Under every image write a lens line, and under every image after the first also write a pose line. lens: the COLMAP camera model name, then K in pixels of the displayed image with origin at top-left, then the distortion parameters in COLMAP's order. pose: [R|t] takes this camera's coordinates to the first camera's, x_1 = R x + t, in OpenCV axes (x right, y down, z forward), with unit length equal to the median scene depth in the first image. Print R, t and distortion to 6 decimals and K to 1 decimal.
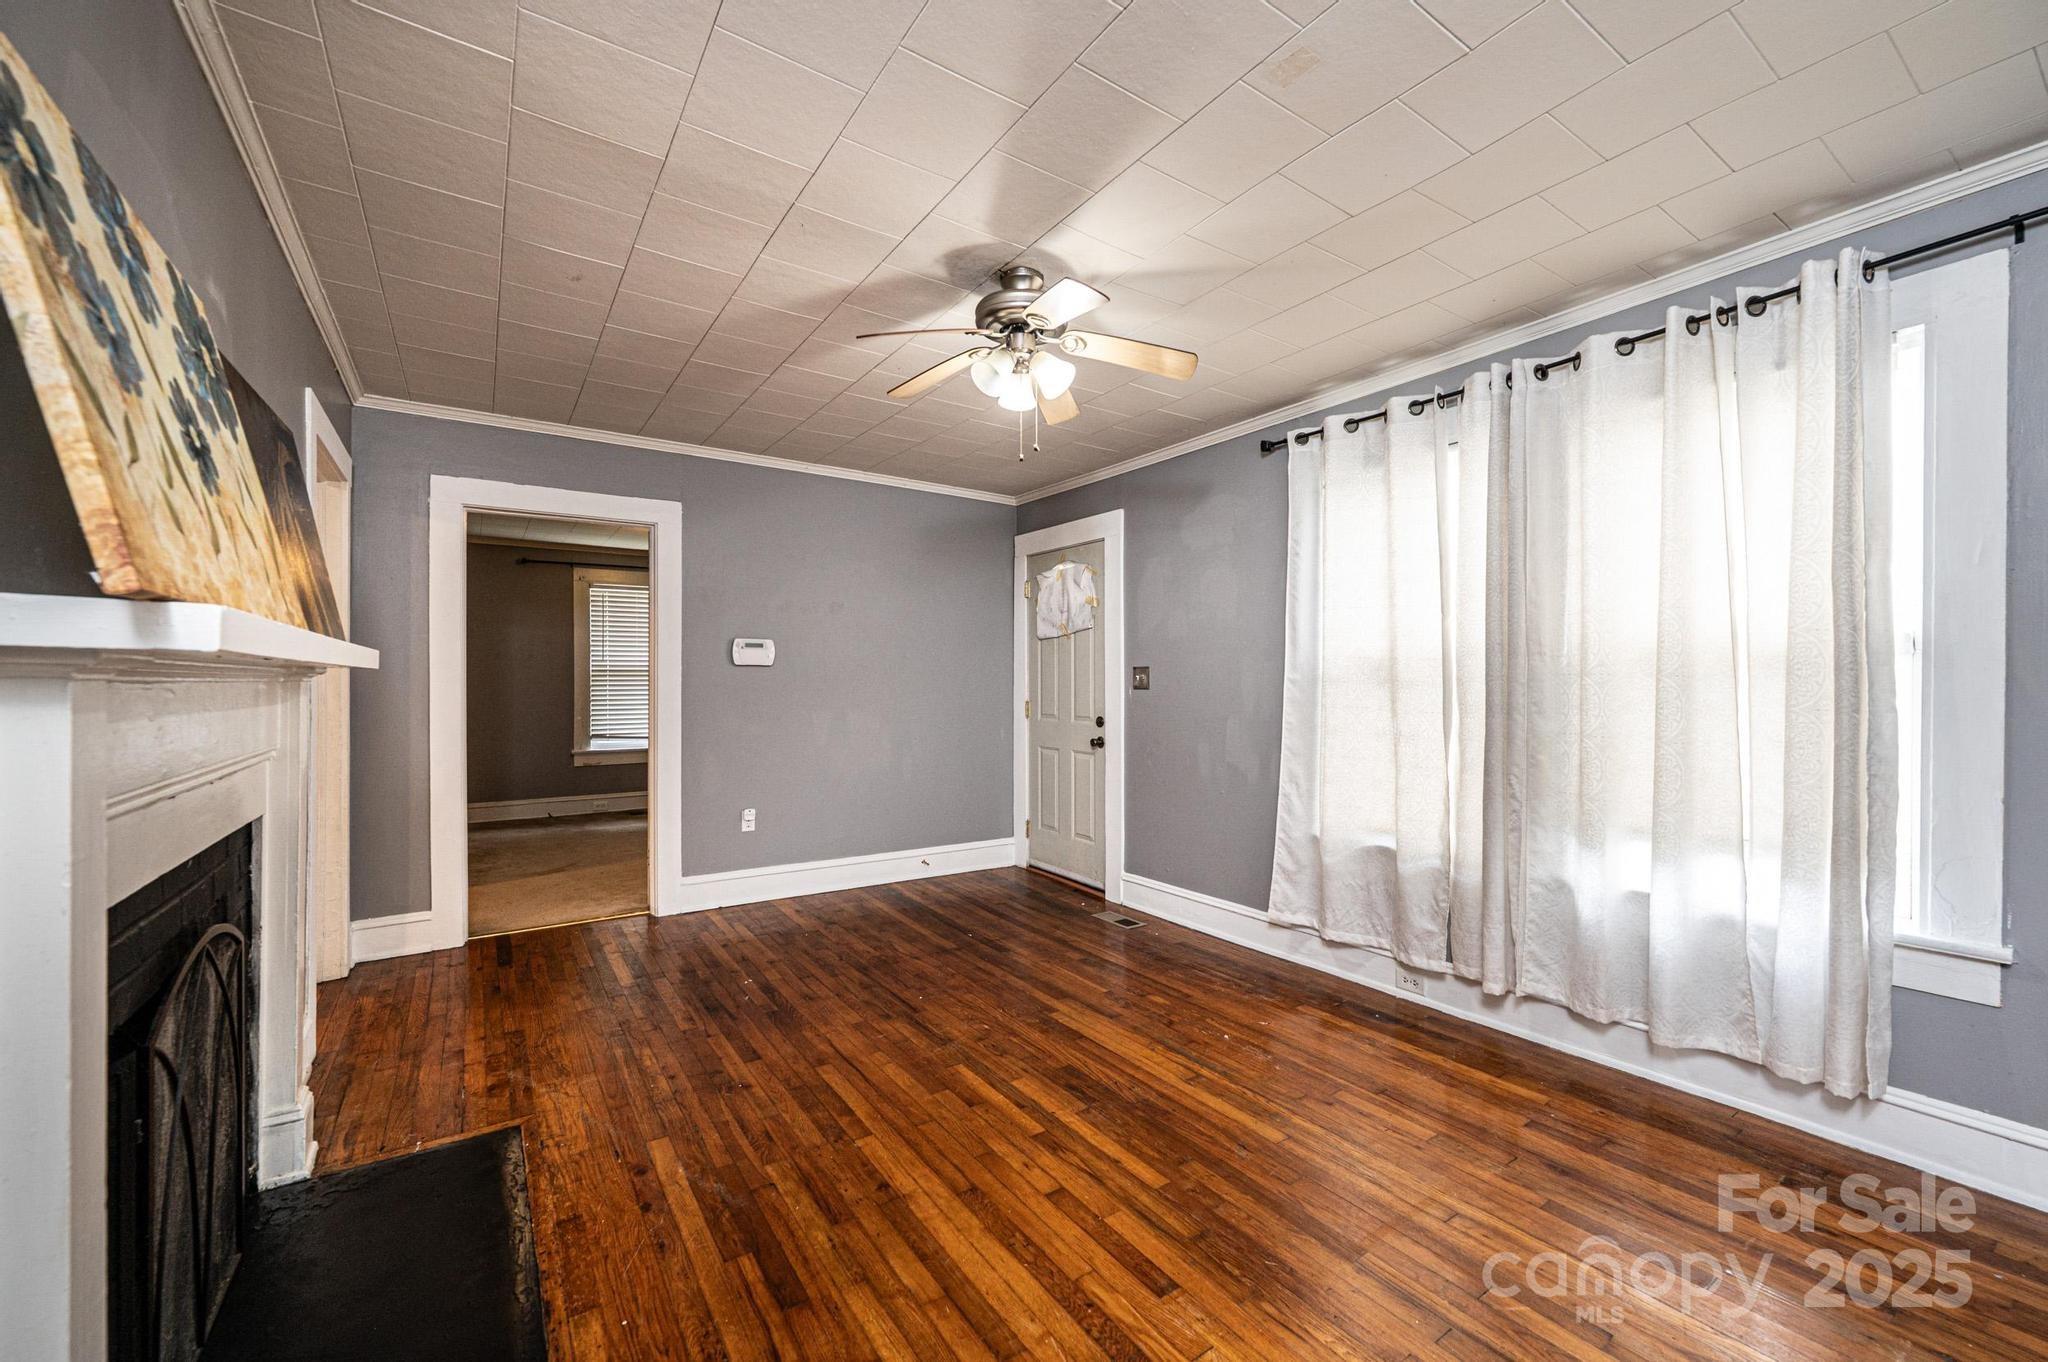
lens RADIAL K [[815.3, 0, 1021.9], [0, 815.3, 680.4], [0, 0, 1]] dist [0.002189, -0.000711]
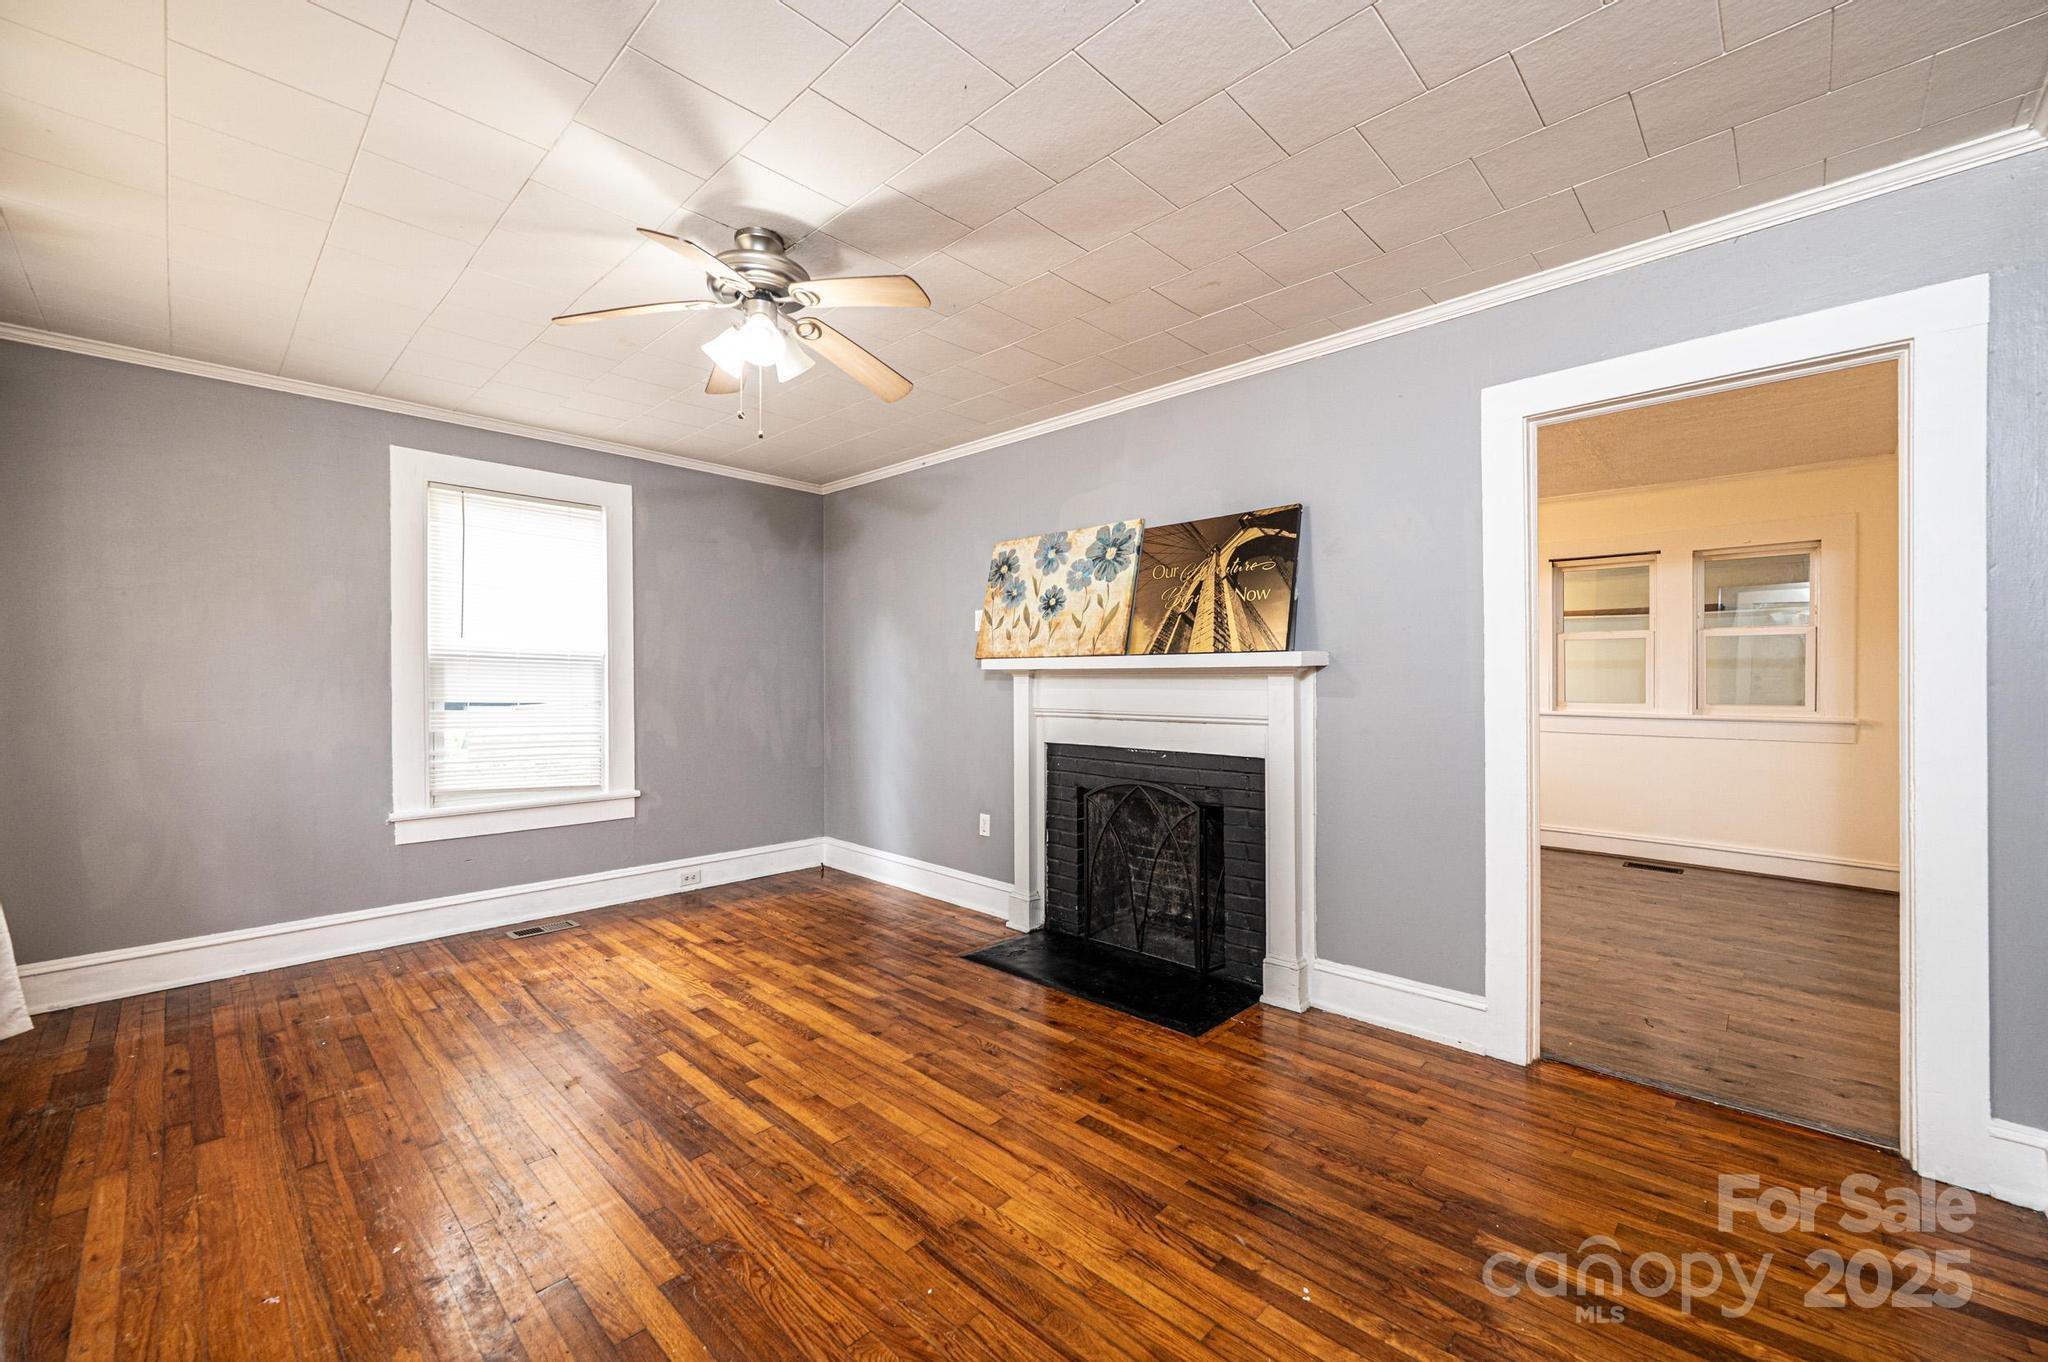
lens RADIAL K [[815.3, 0, 1020.0], [0, 815.3, 677.6], [0, 0, 1]] dist [0.002189, -0.000711]
pose [[-0.978000, 0.000097, -0.208606, -0.092145], [0.000548, 0.999998, -0.002101, 0.006473], [0.208605, -0.002170, -0.977997, 1.913052]]
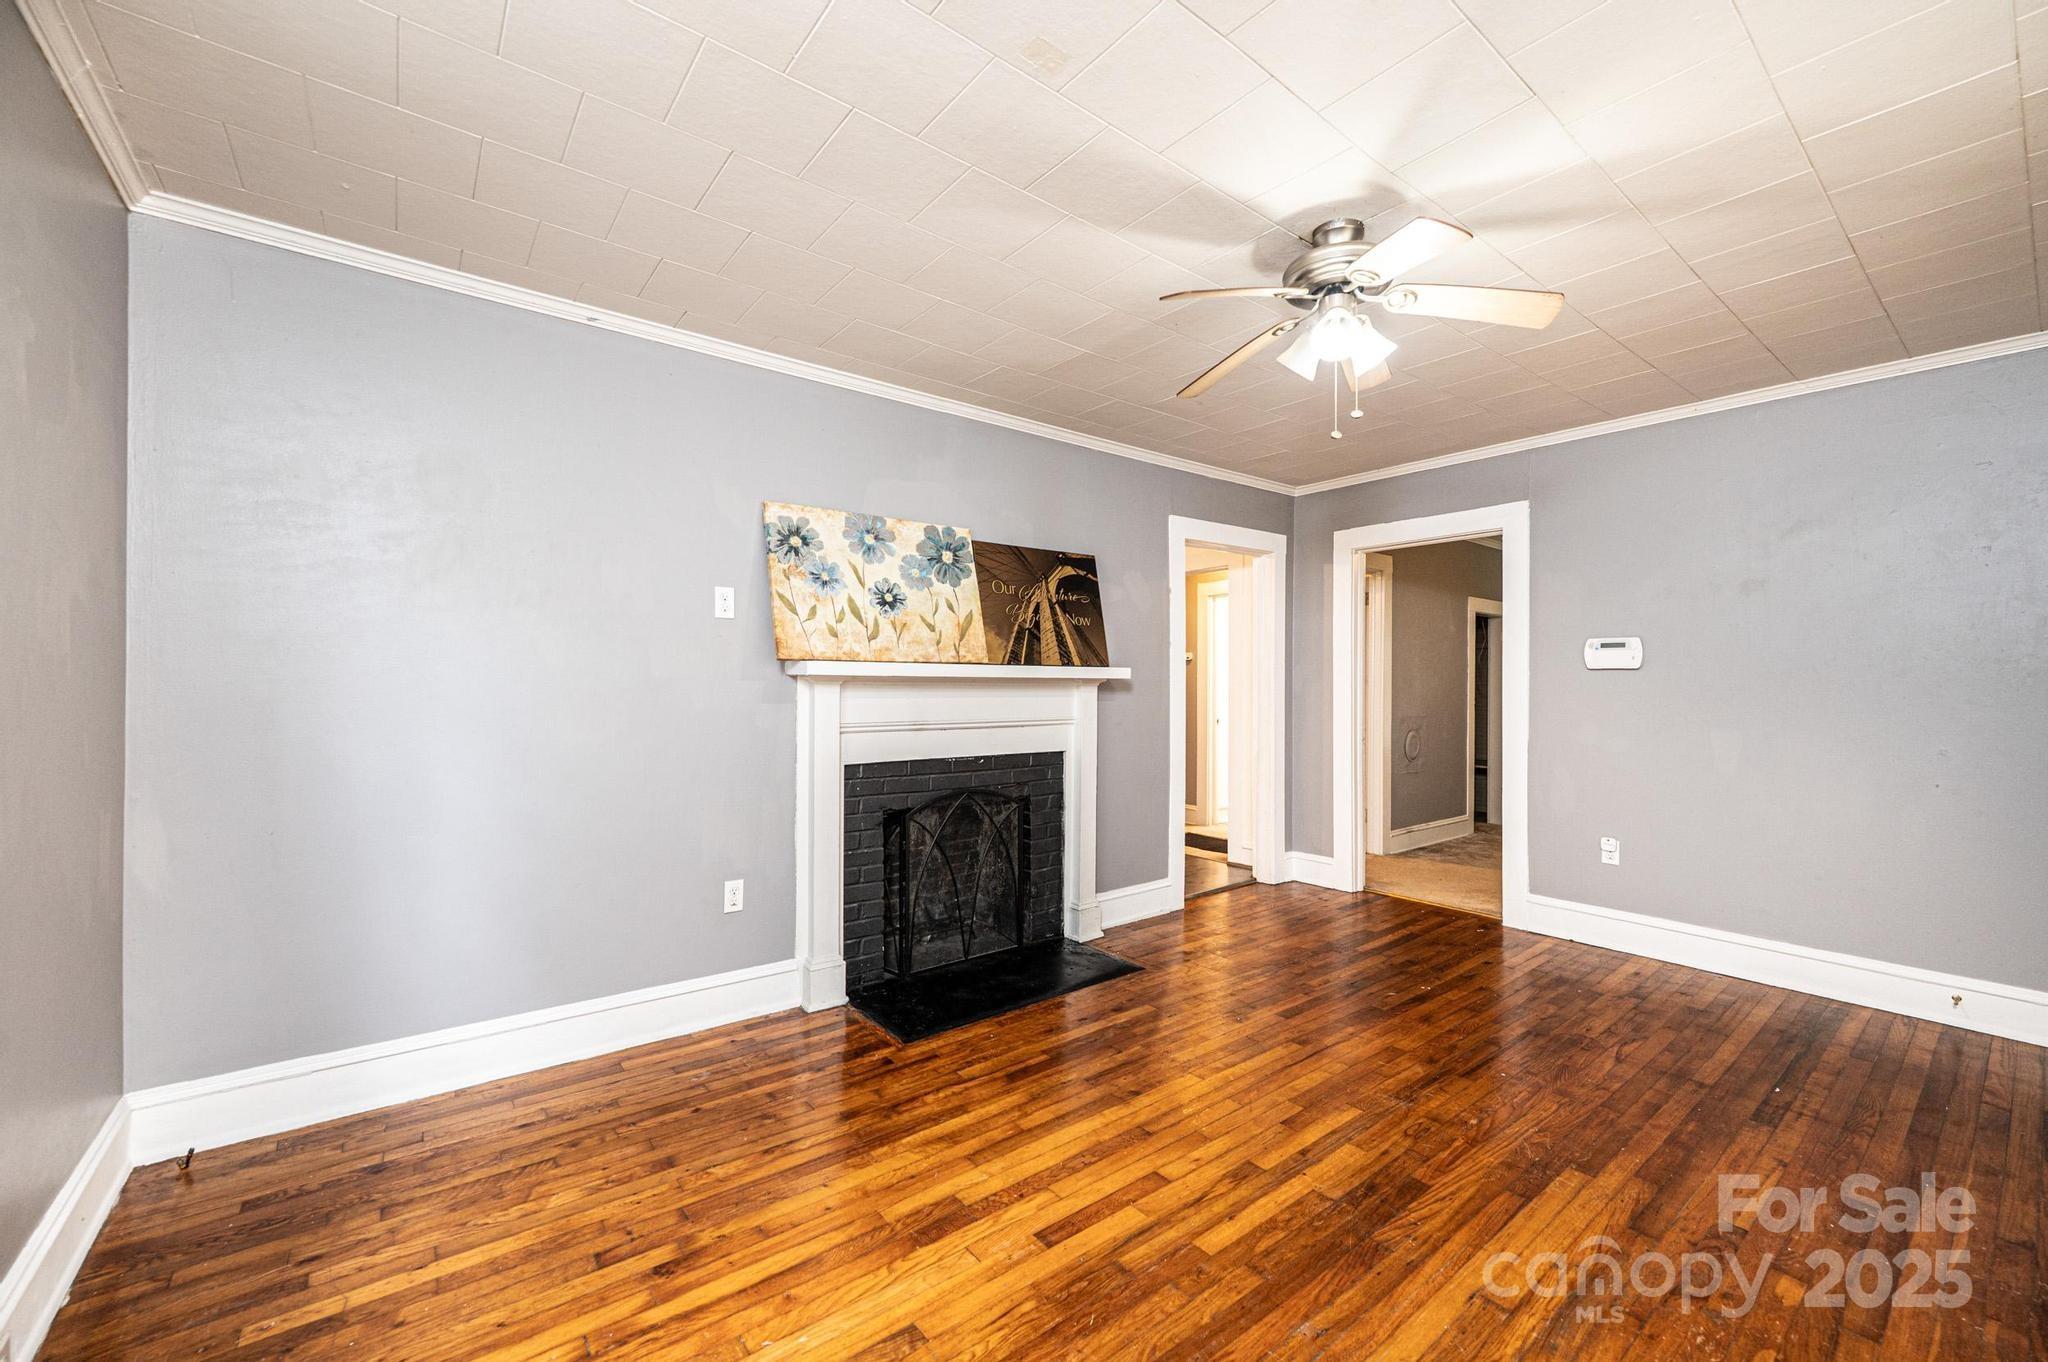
lens RADIAL K [[815.3, 0, 1027.7], [0, 815.3, 679.6], [0, 0, 1]] dist [0.002189, -0.000711]
pose [[0.071635, -0.005262, -0.997417, 0.833543], [-0.003953, 0.999977, -0.005559, -0.000316], [0.997423, 0.004341, 0.071613, 0.586508]]
